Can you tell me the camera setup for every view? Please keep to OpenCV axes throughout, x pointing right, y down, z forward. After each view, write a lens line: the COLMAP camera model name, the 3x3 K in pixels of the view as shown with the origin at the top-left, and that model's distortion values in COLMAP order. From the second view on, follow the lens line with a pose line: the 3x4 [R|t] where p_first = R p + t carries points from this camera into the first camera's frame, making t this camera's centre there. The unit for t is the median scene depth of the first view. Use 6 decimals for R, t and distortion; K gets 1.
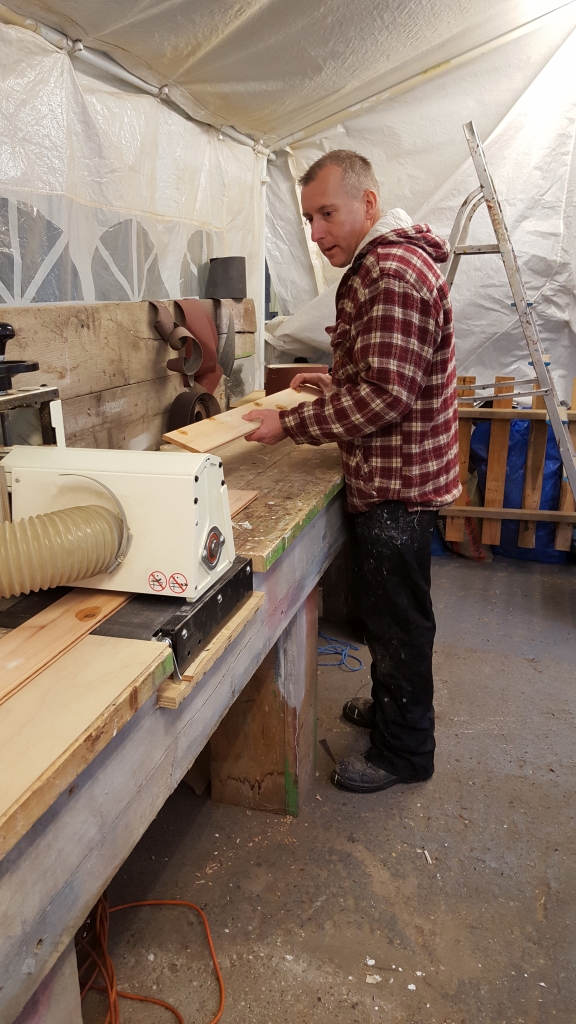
lens RADIAL K [[764.7, 0, 289.1], [0, 764.7, 516.0], [0, 0, 1]] dist [-0.032192, -0.009281]
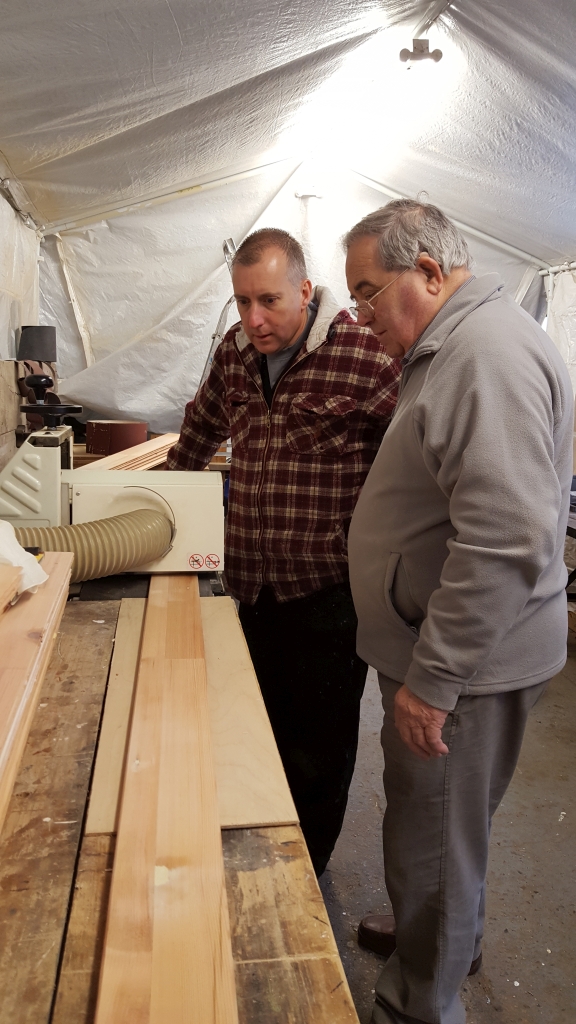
lens RADIAL K [[764.7, 0, 285.6], [0, 764.7, 509.6], [0, 0, 1]] dist [-0.032192, -0.009281]
pose [[0.881199, -0.034724, 0.471469, -0.299946], [0.081025, 0.993635, -0.078258, 0.050023], [-0.465751, 0.107162, 0.878403, -0.136573]]
